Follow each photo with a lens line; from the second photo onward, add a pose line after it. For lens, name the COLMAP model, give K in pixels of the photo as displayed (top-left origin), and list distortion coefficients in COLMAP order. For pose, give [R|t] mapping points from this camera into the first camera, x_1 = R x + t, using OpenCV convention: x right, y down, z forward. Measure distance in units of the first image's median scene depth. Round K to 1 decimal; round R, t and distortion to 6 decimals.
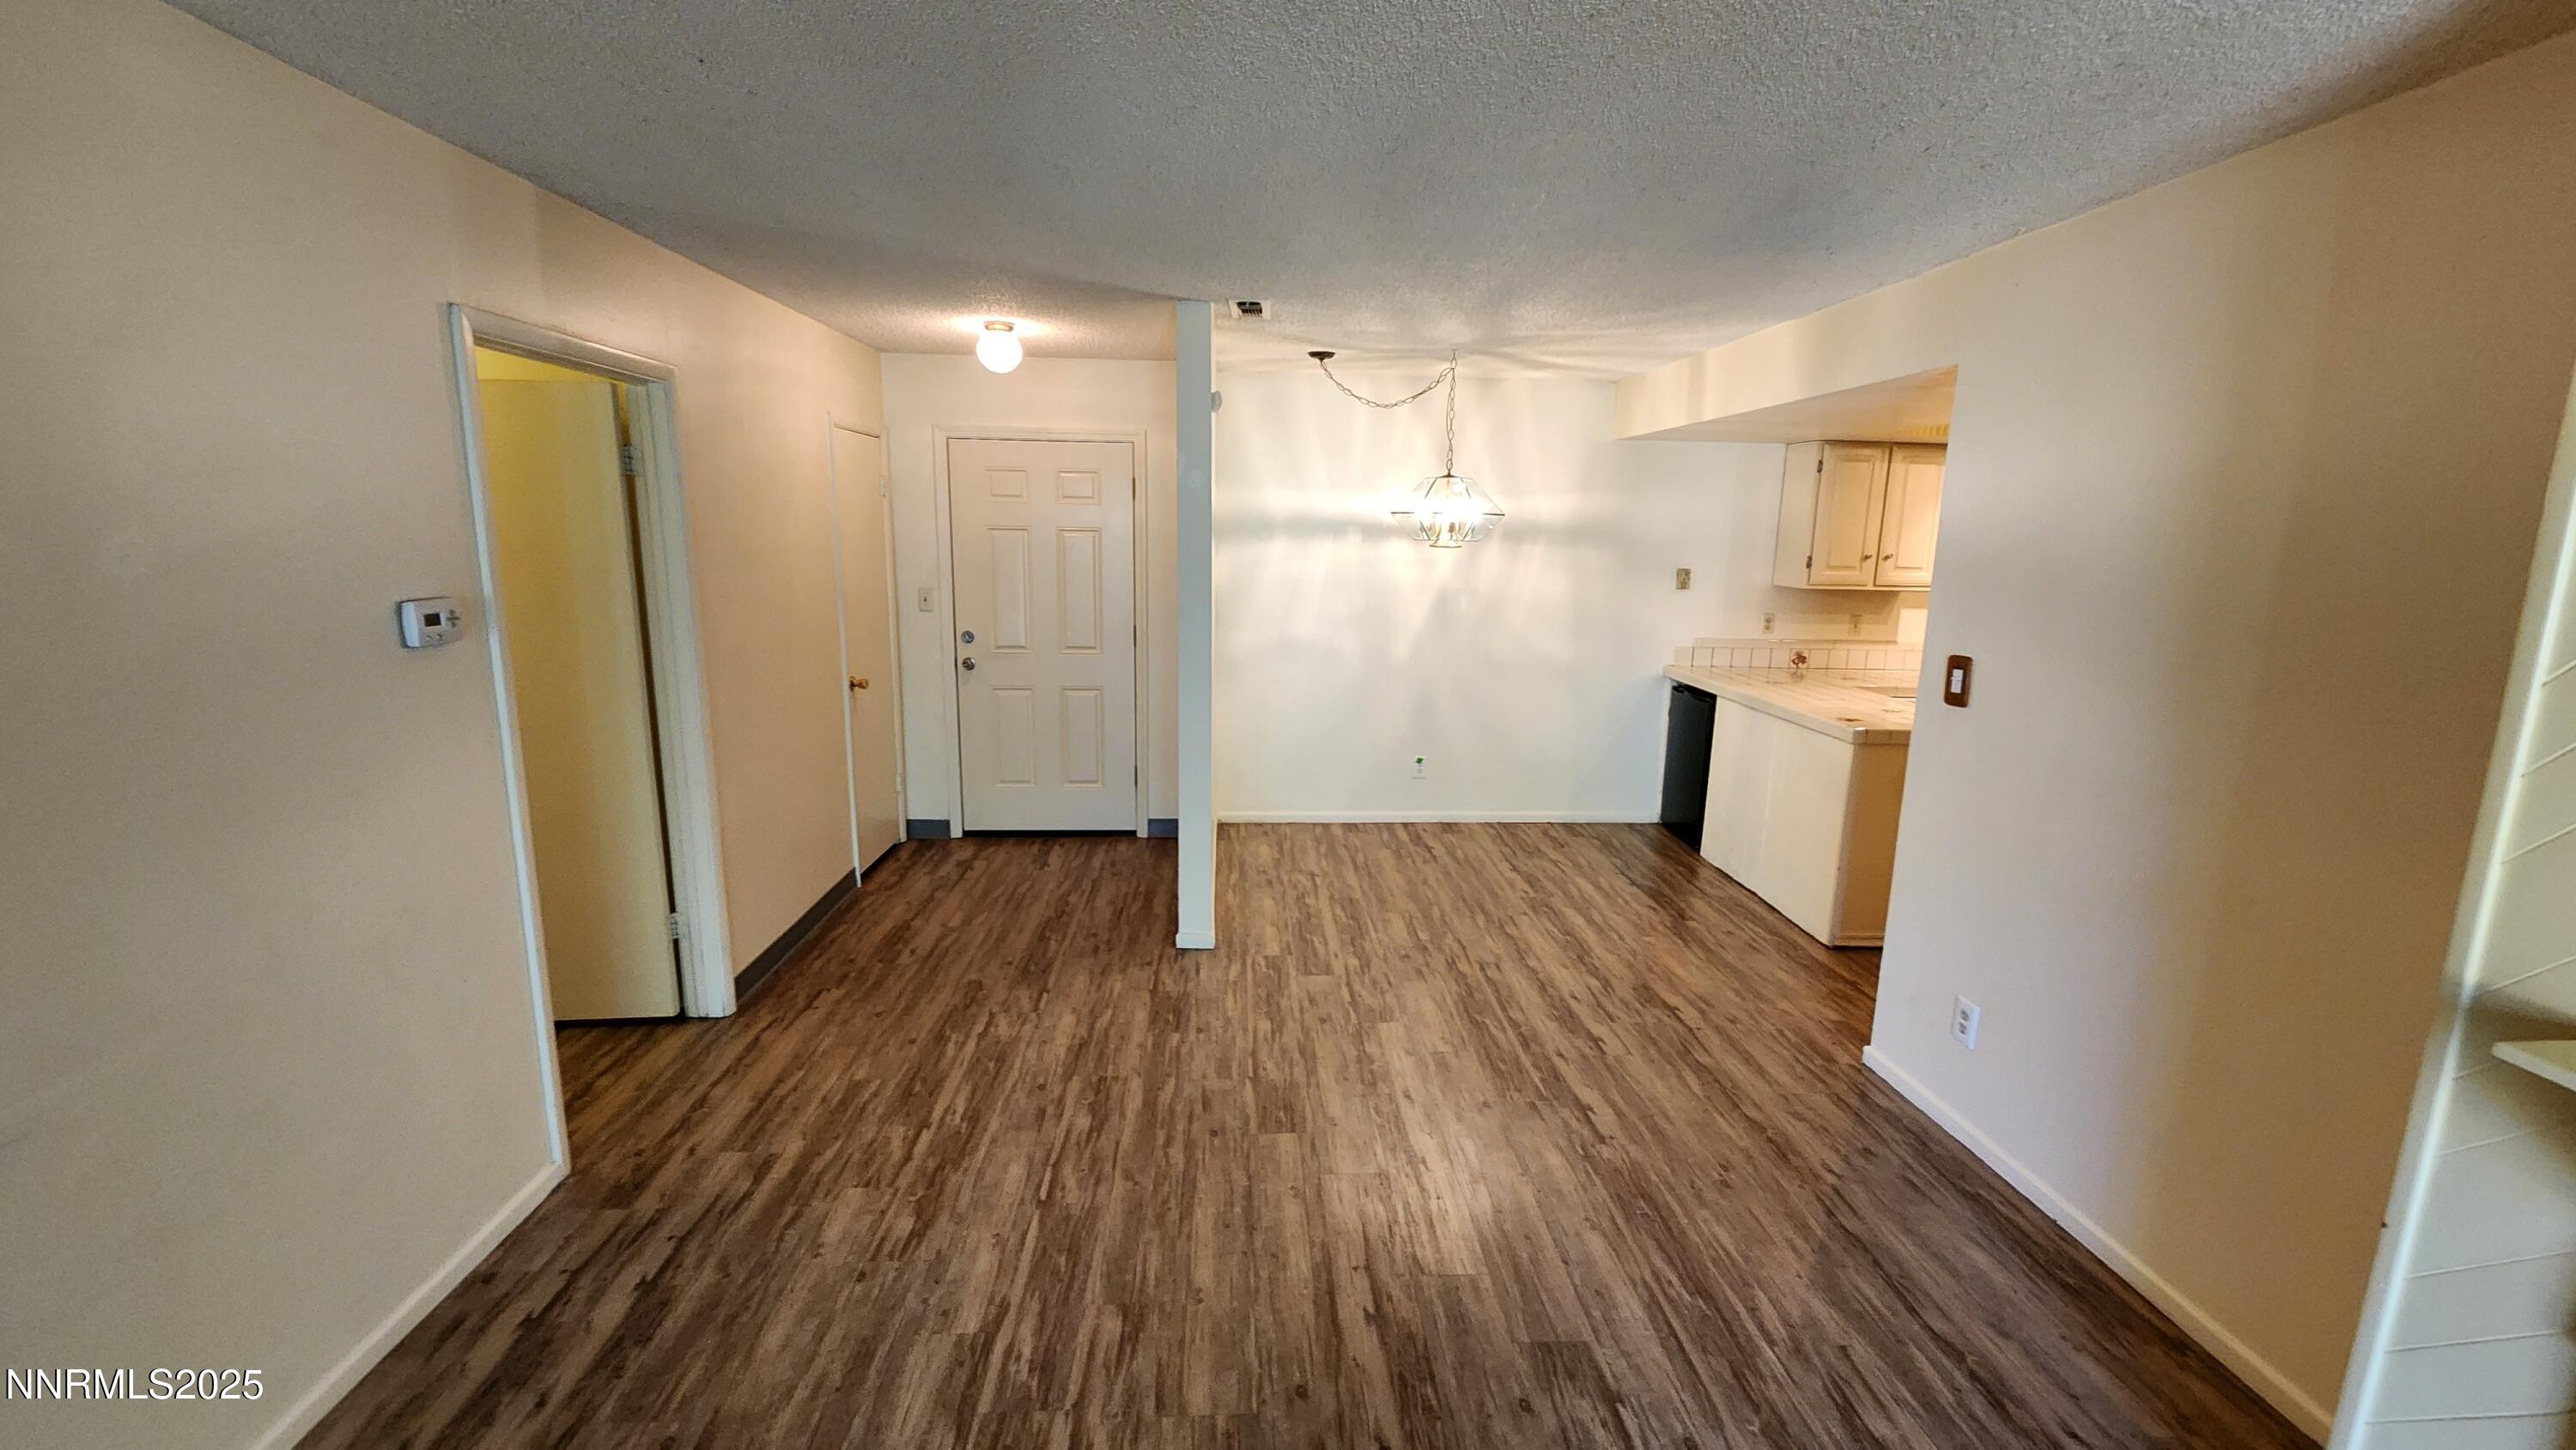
lens RADIAL K [[1048.9, 0, 1300.2], [0, 1048.9, 732.3], [0, 0, 1]] dist [-0.002026, -0.000077]
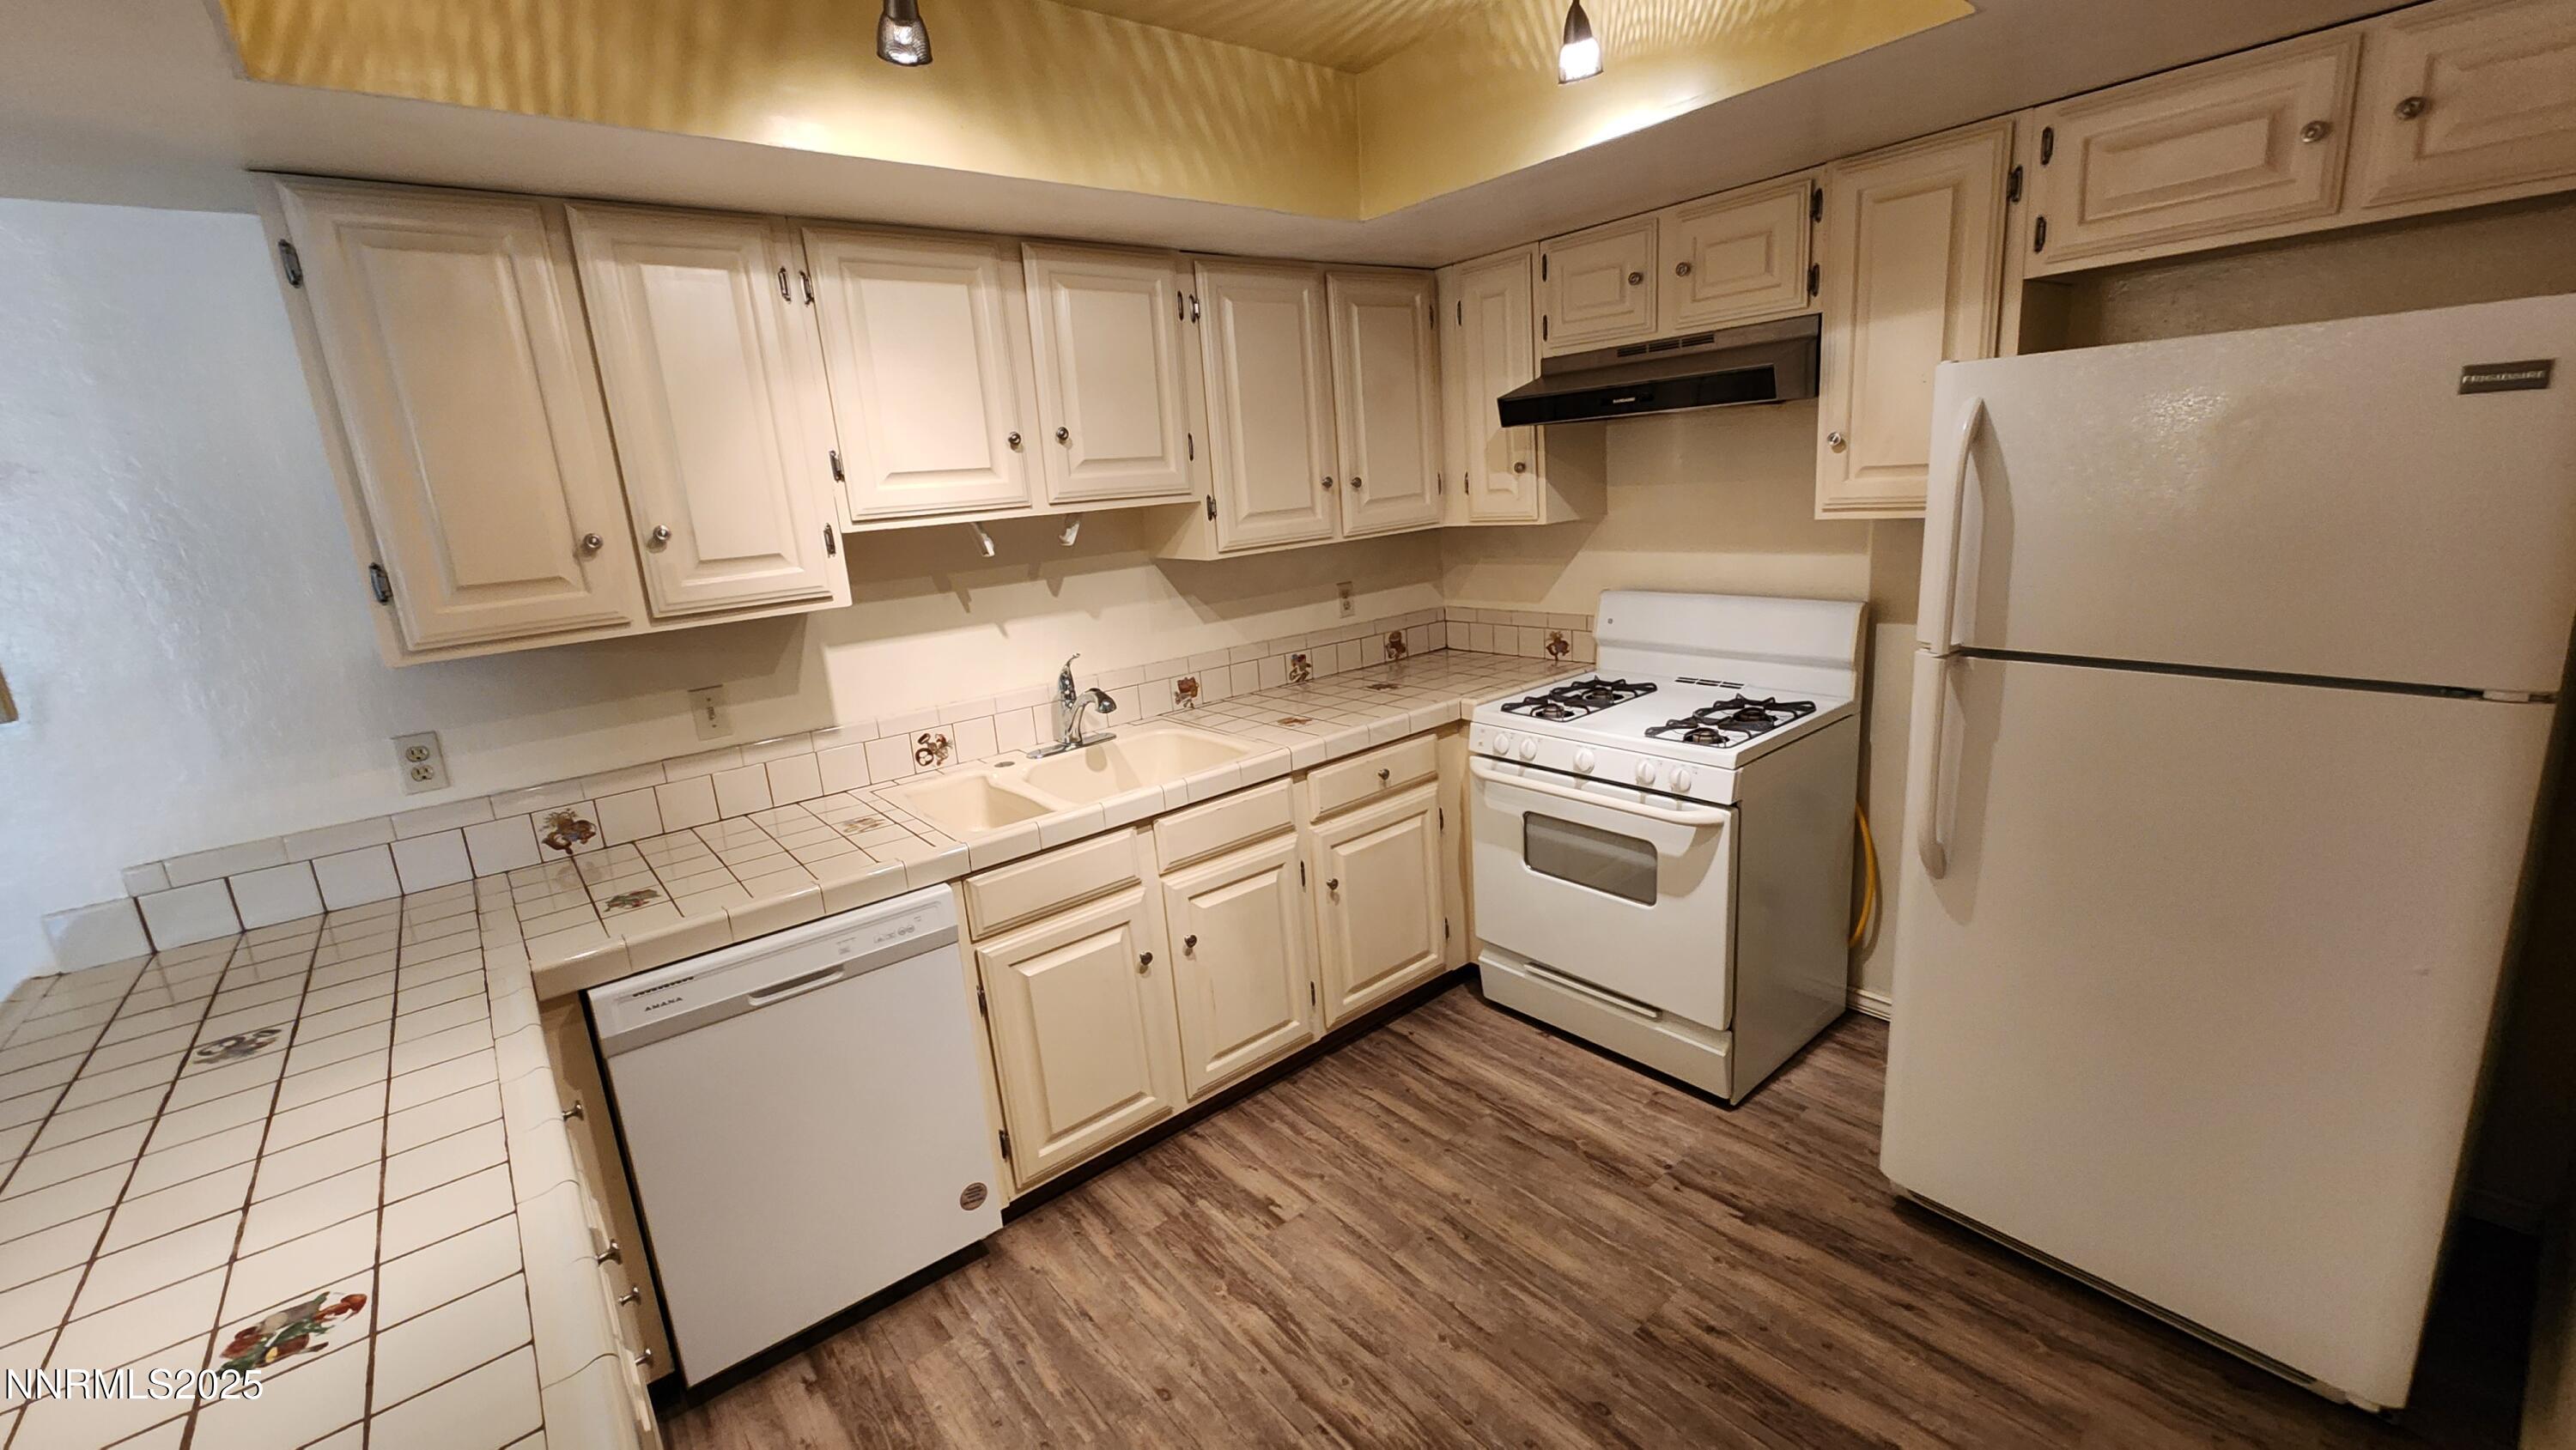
lens RADIAL K [[1048.9, 0, 1288.2], [0, 1048.9, 715.7], [0, 0, 1]] dist [-0.002026, -0.000077]
pose [[0.811781, -0.212123, 0.544074, 0.491170], [0.198043, 0.976481, 0.085221, -0.091107], [-0.549355, 0.038569, 0.834698, 0.552523]]
